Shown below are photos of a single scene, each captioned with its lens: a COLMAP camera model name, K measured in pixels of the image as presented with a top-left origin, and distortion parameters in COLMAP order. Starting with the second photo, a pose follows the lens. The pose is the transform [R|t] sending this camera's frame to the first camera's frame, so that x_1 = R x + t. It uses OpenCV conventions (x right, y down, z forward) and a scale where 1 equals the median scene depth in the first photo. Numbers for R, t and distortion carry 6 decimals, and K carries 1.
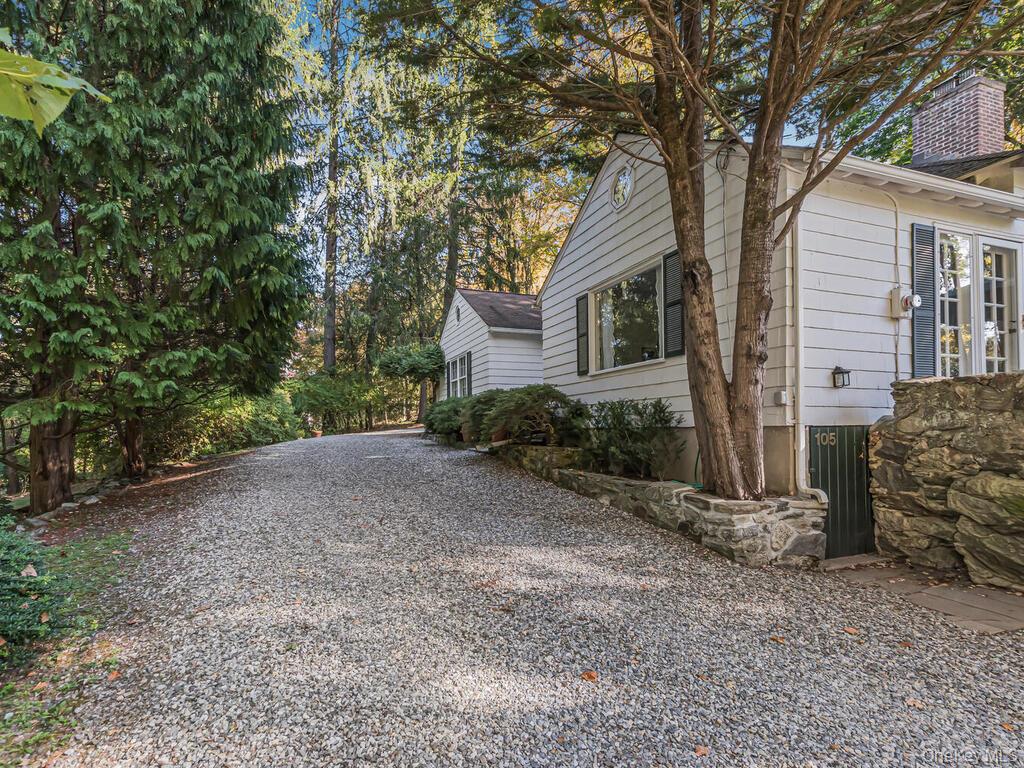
lens RADIAL K [[532.9, 0, 494.5], [0, 532.9, 422.0], [0, 0, 1]] dist [0.000515, -0.001058]
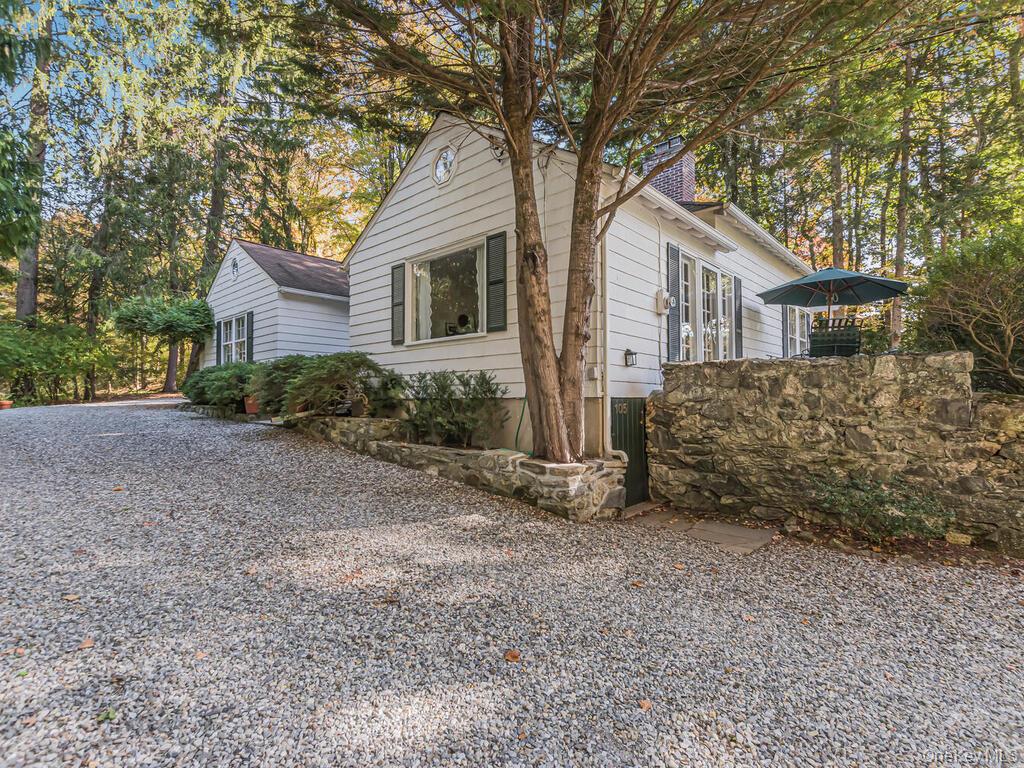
lens RADIAL K [[513.7, 0, 527.0], [0, 513.7, 381.7], [0, 0, 1]] dist [0.002356, -0.002215]
pose [[0.875304, 0.024766, 0.482938, -0.128878], [-0.011889, 0.999488, -0.029707, 0.008439], [-0.483426, 0.020261, 0.875151, 0.092064]]
